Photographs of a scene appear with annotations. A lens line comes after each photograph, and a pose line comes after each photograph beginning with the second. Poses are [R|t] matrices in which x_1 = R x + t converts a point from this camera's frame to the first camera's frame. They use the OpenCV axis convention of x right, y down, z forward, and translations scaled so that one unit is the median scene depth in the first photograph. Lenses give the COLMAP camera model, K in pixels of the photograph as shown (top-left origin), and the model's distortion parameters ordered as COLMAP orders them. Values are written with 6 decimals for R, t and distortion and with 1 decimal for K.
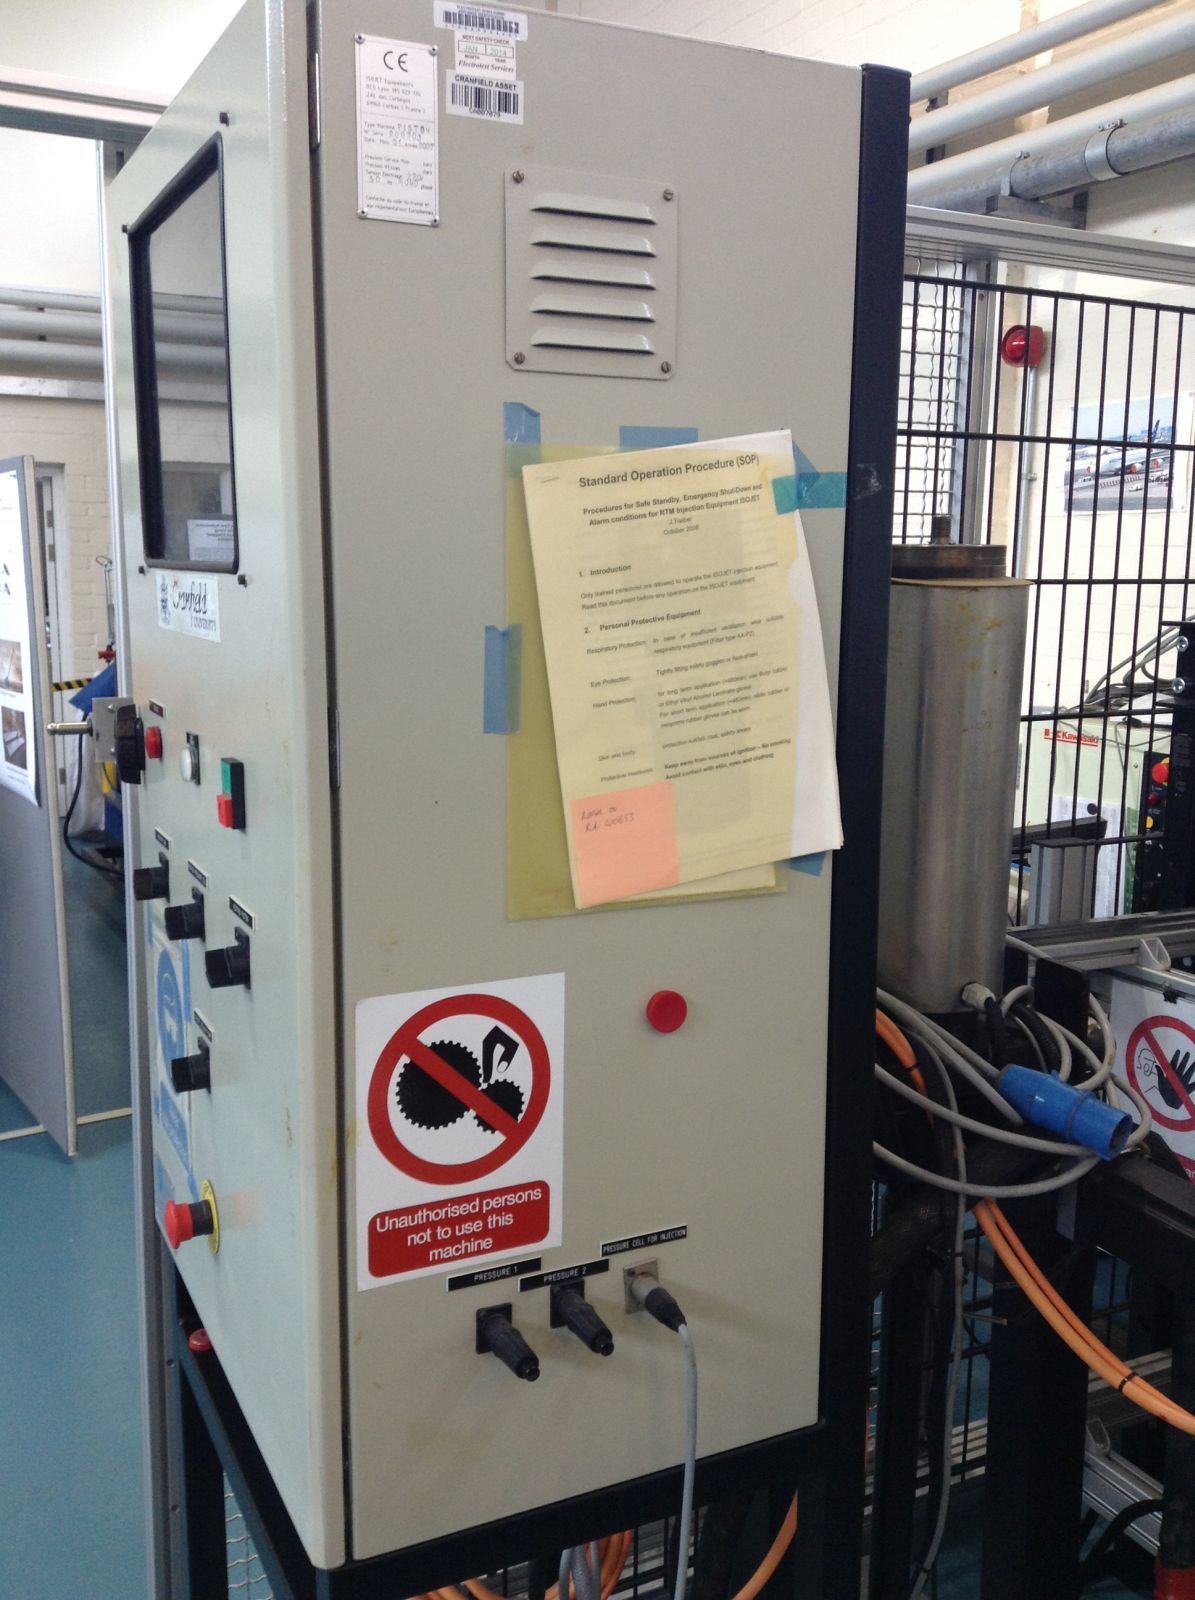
lens RADIAL K [[1489.2, 0, 597.1], [0, 1489.2, 801.9], [0, 0, 1]] dist [0.005825, 0.000000]
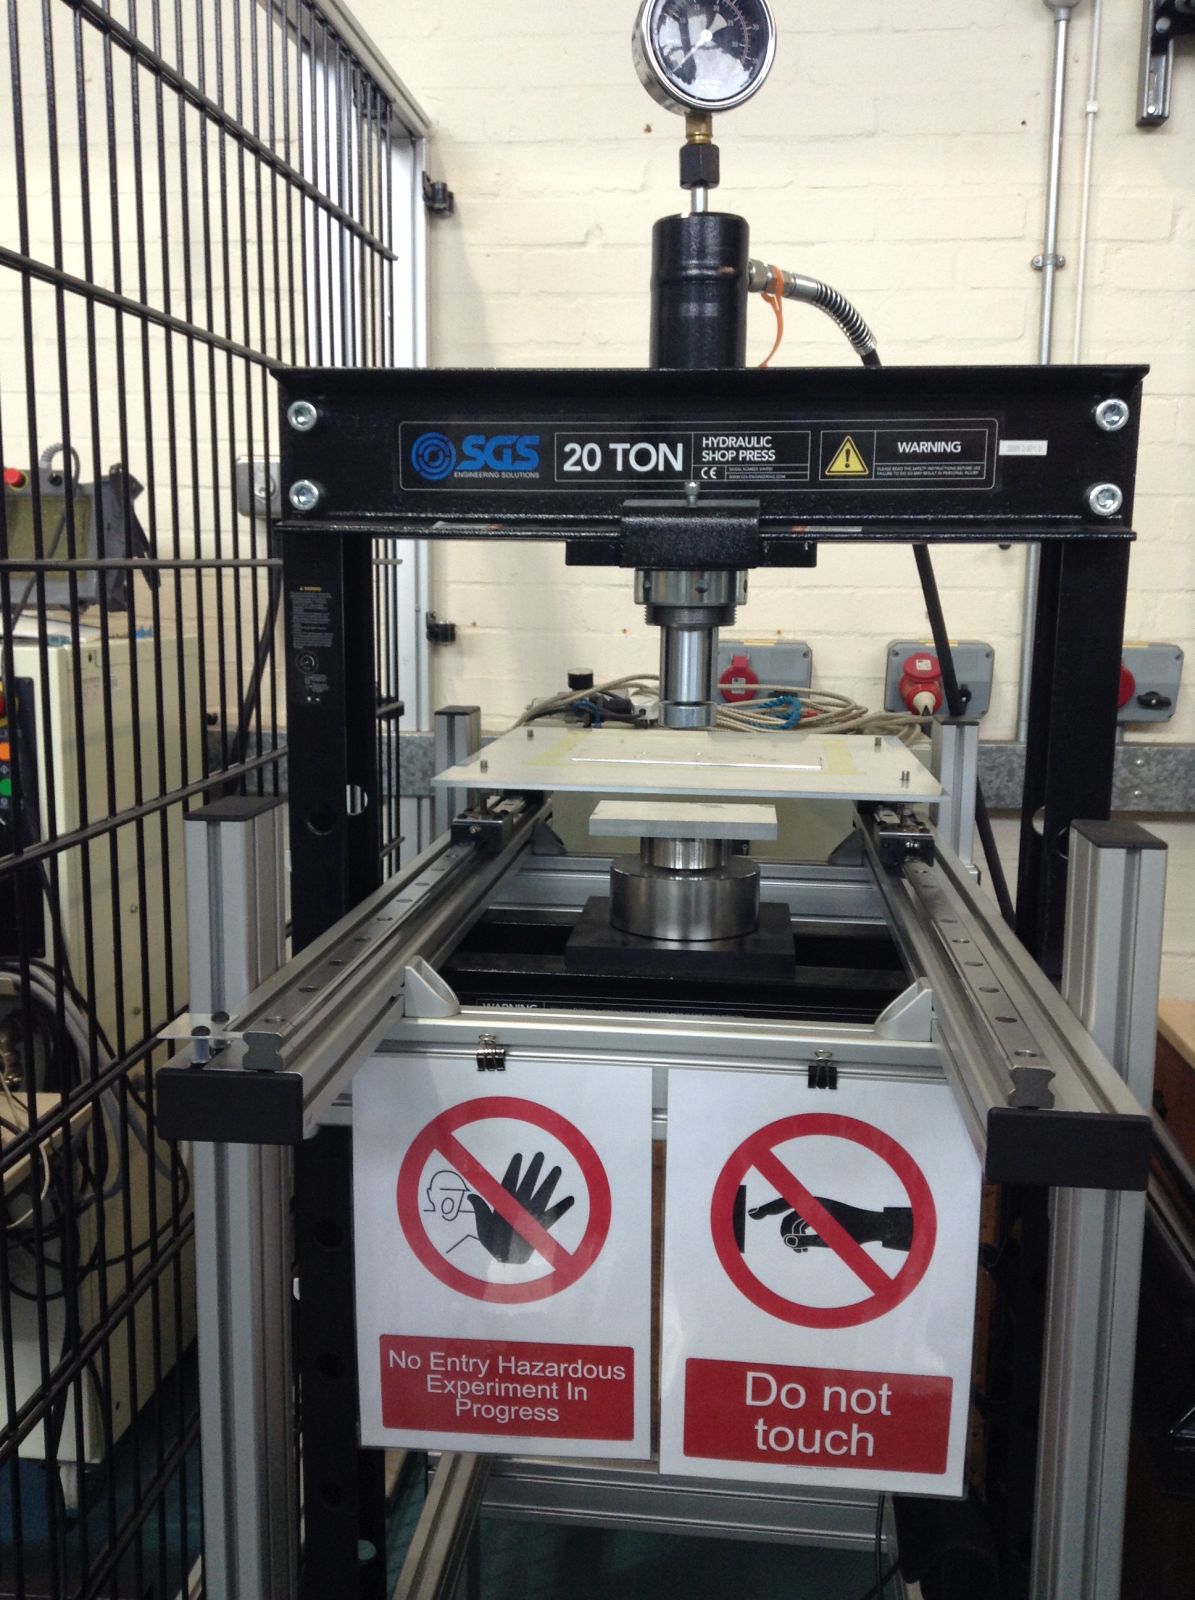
lens RADIAL K [[1489.2, 0, 595.0], [0, 1489.2, 803.8], [0, 0, 1]] dist [0.005825, 0.000000]
pose [[0.544424, -0.131216, 0.828484, -0.017036], [0.133827, 0.988625, 0.068637, 0.010521], [-0.828066, 0.073505, 0.555791, 0.661297]]
